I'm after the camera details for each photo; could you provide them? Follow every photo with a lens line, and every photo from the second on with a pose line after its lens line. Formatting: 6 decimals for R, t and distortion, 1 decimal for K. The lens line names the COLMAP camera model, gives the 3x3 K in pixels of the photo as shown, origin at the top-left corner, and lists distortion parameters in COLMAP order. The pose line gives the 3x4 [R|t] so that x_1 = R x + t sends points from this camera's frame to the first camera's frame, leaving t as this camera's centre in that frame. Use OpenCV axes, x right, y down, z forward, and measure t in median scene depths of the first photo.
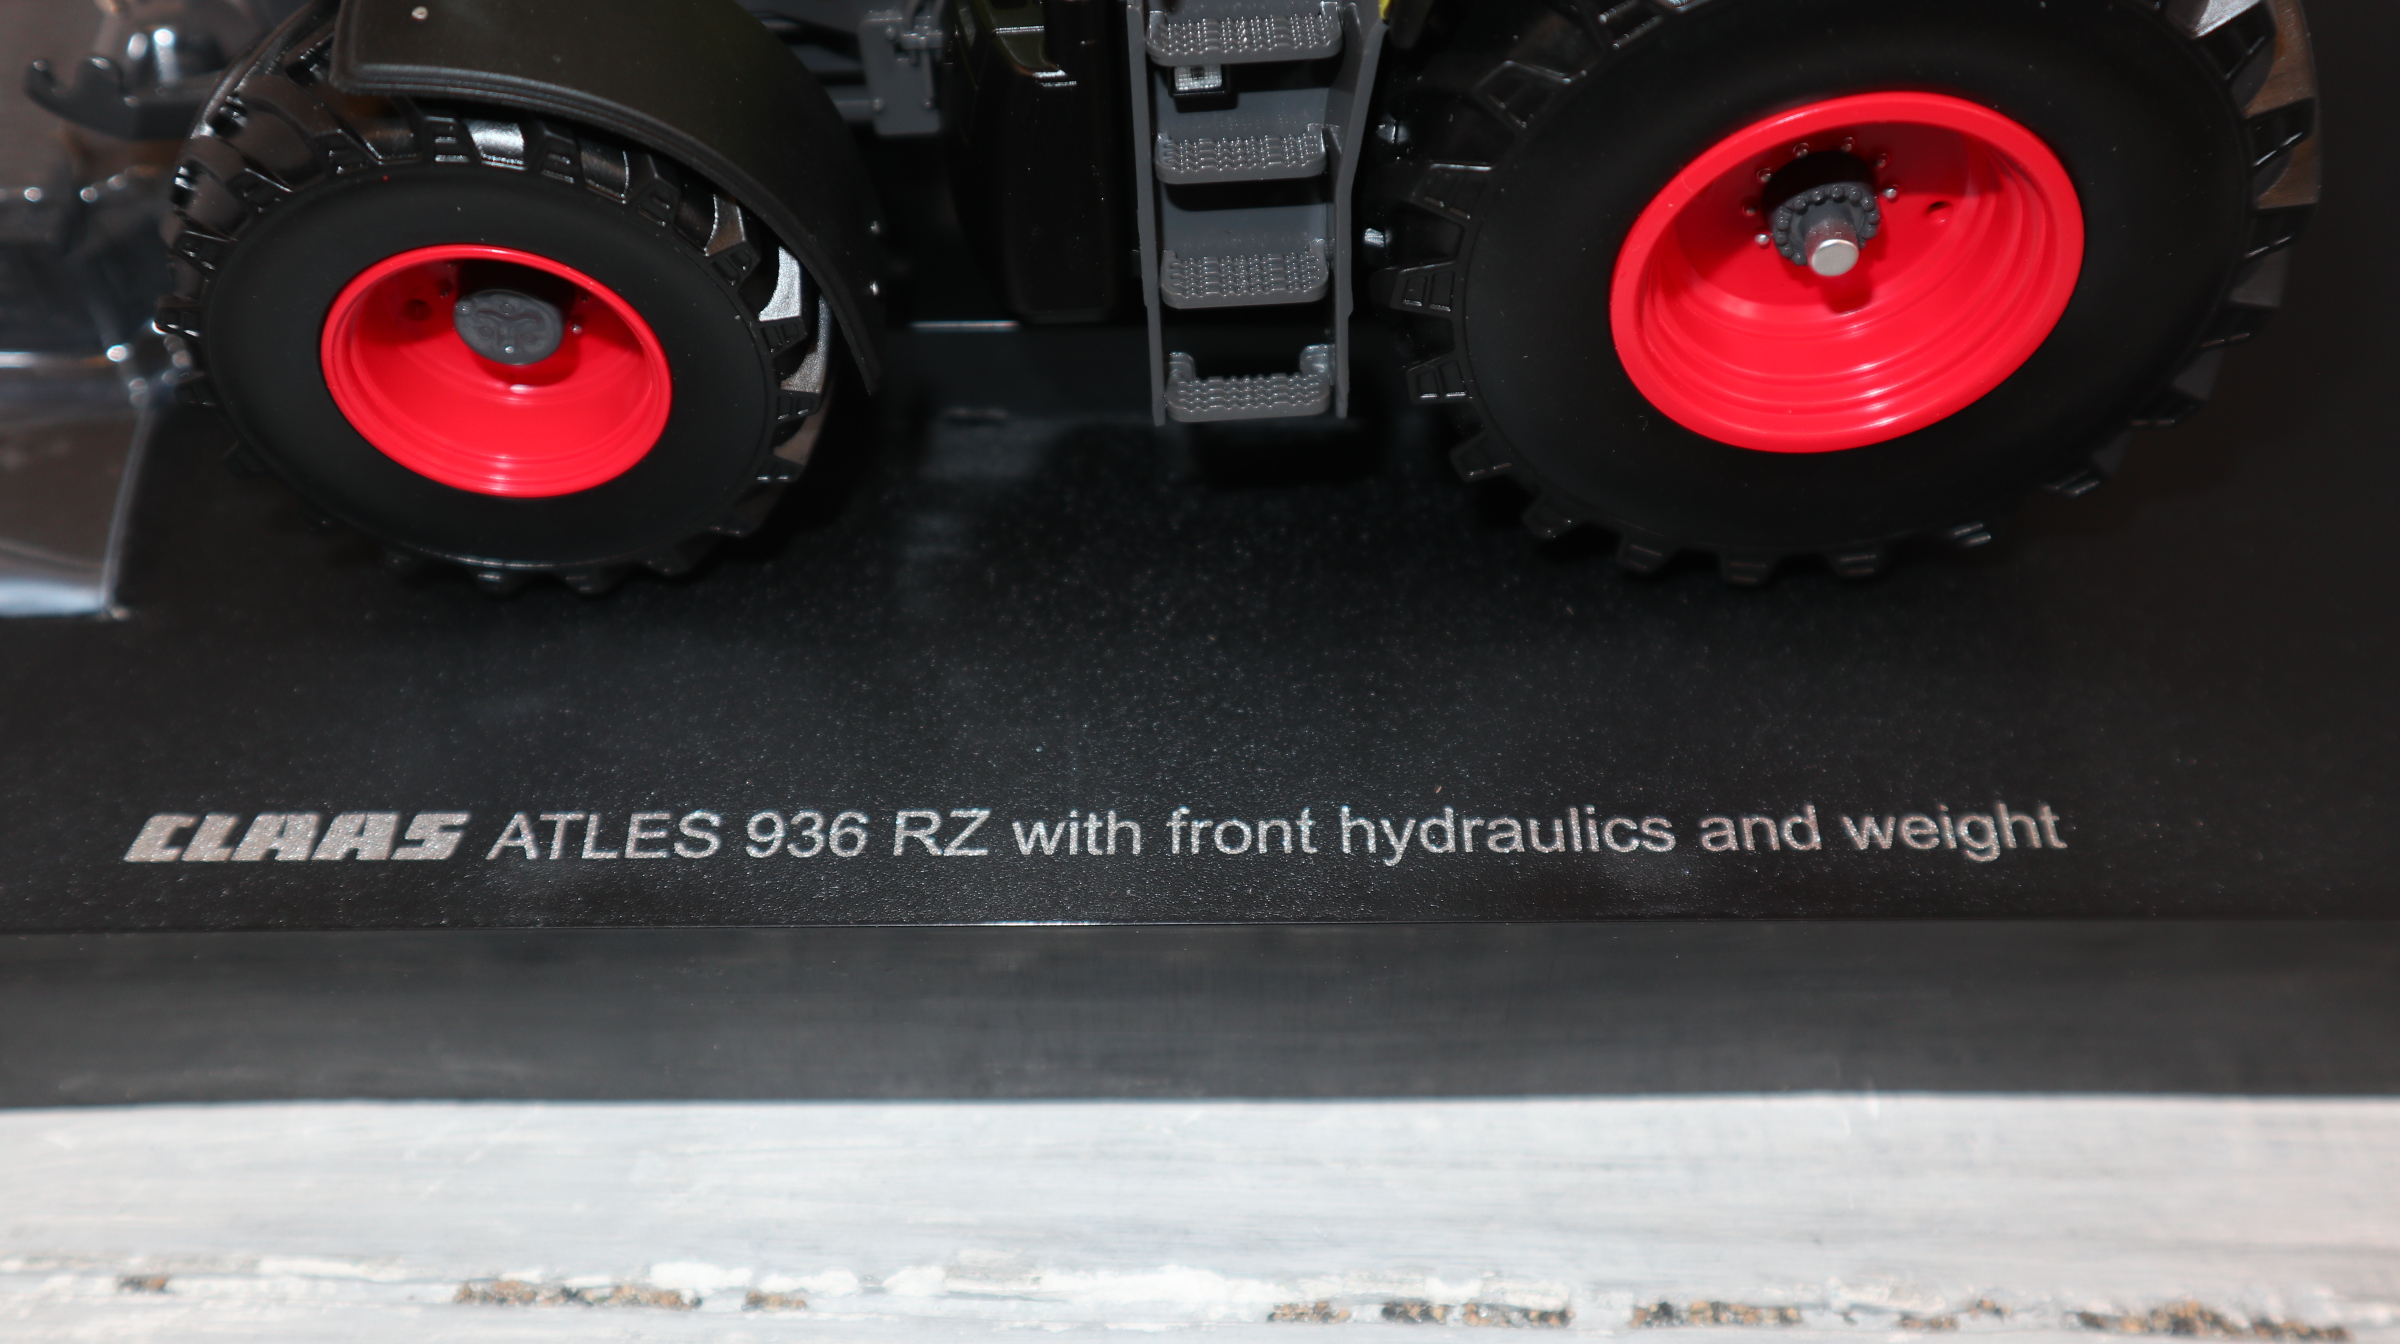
lens RADIAL K [[2515.3, 0, 1195.2], [0, 2515.3, 711.4], [0, 0, 1]] dist [-0.009703, 0.019392]
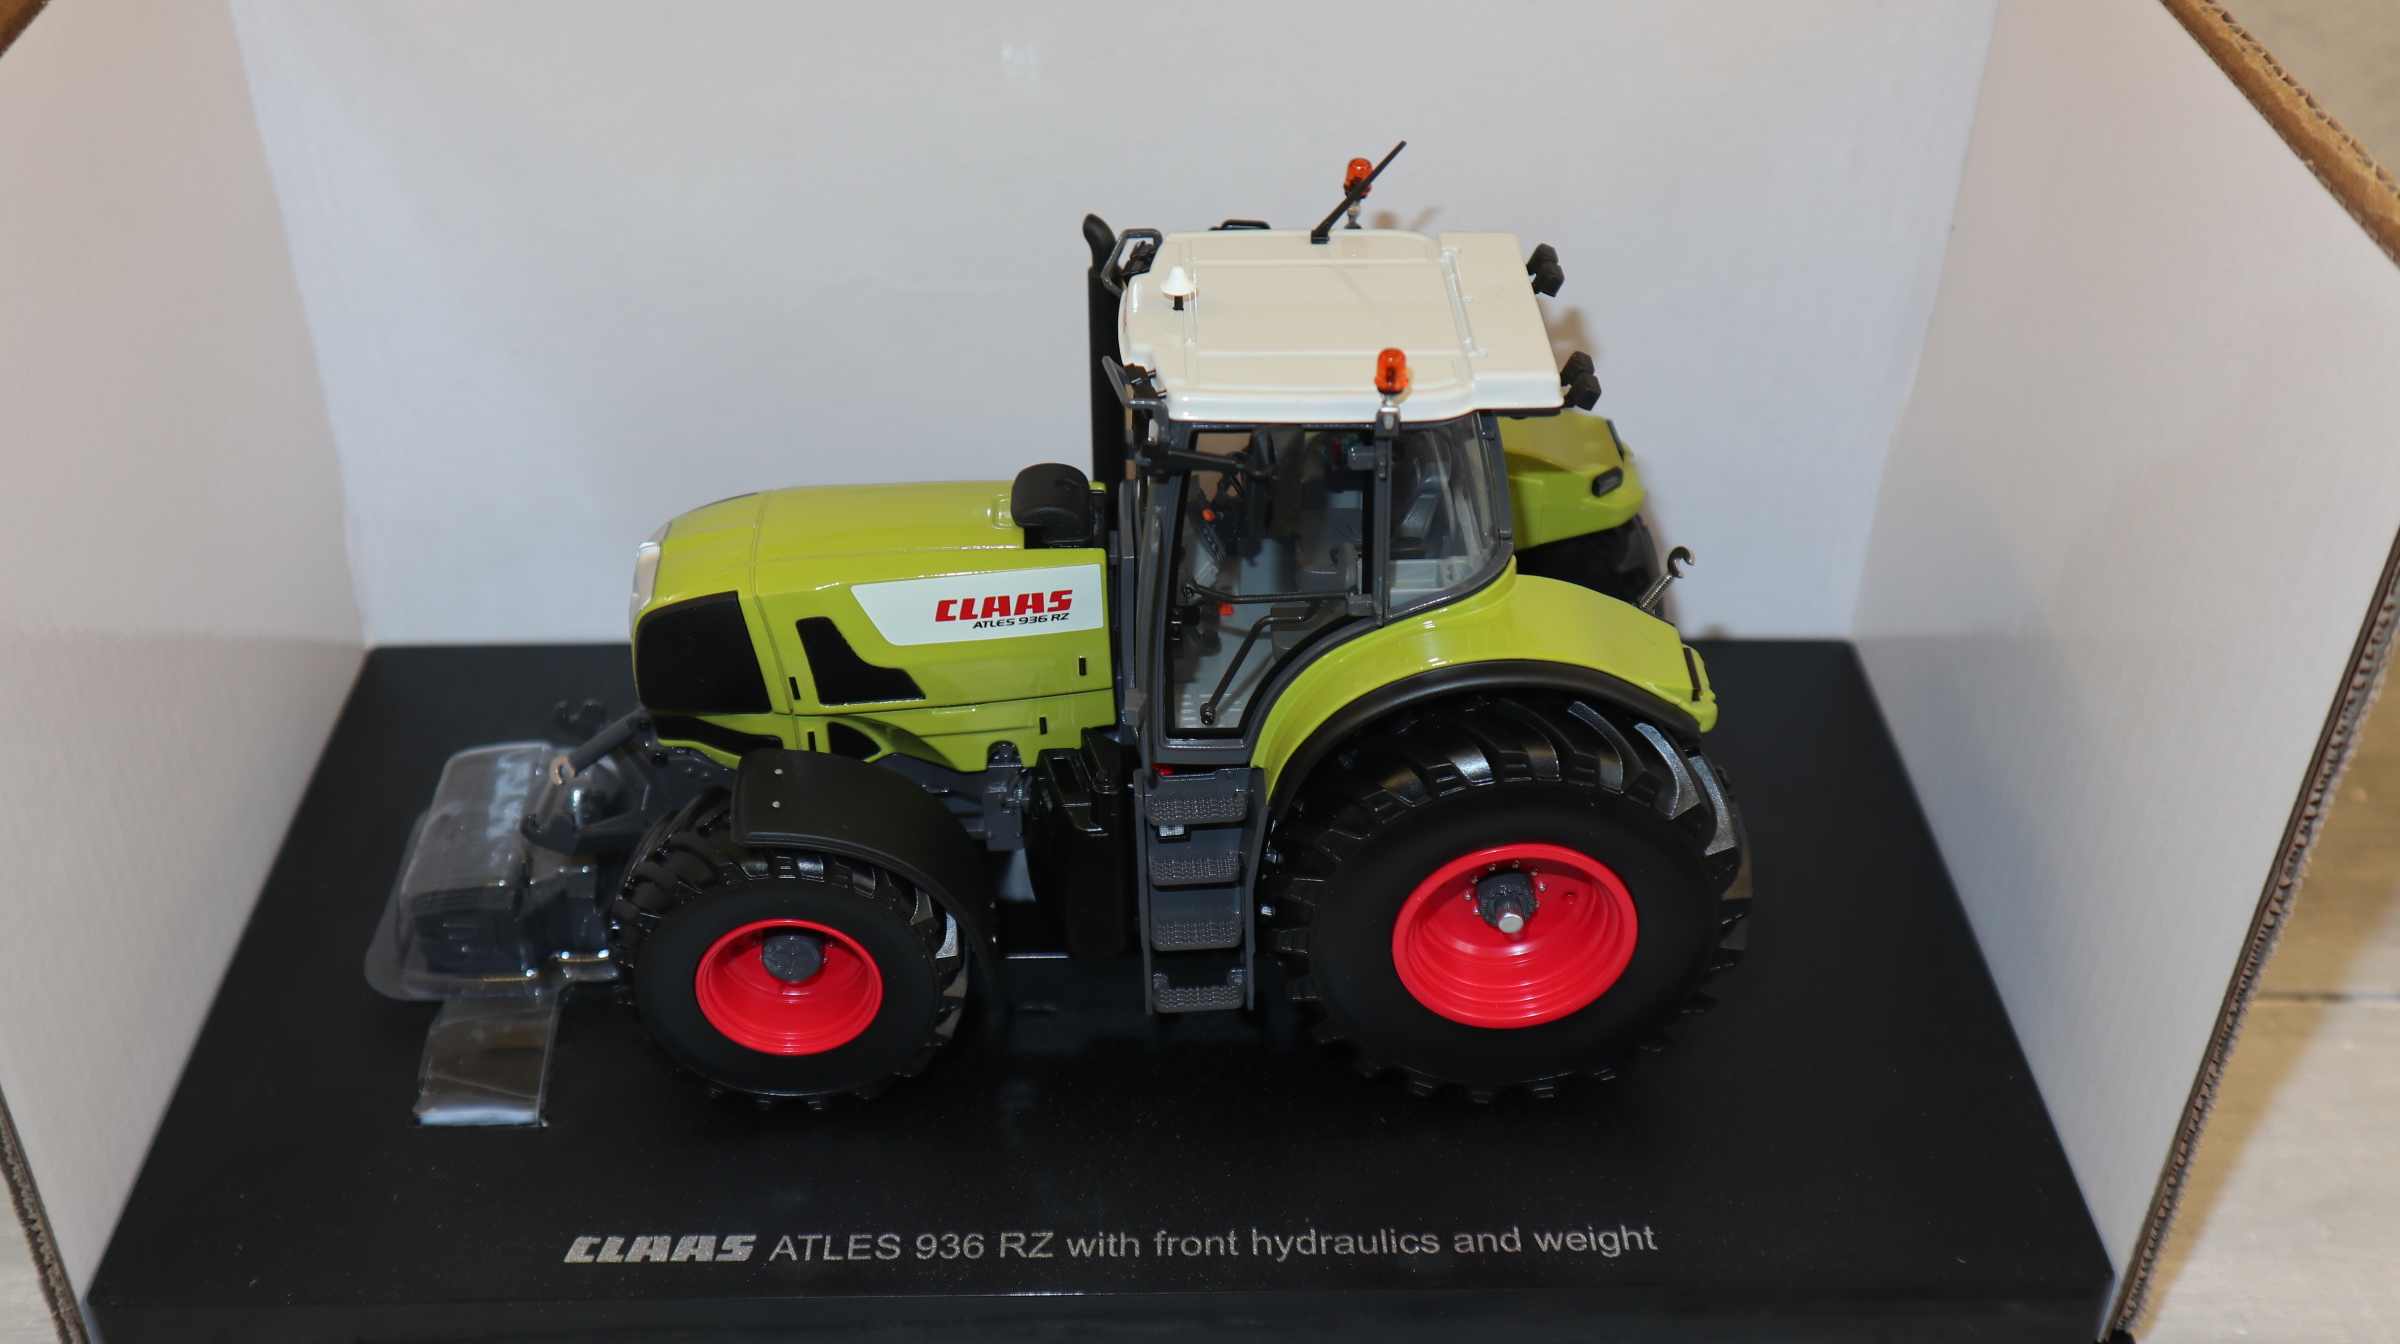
lens RADIAL K [[2515.3, 0, 1195.2], [0, 2515.3, 711.4], [0, 0, 1]] dist [-0.009703, 0.019392]
pose [[0.999622, 0.001039, 0.027489, -0.031312], [0.005283, 0.973432, -0.228915, 0.088699], [-0.026996, 0.228974, 0.973058, -0.810576]]
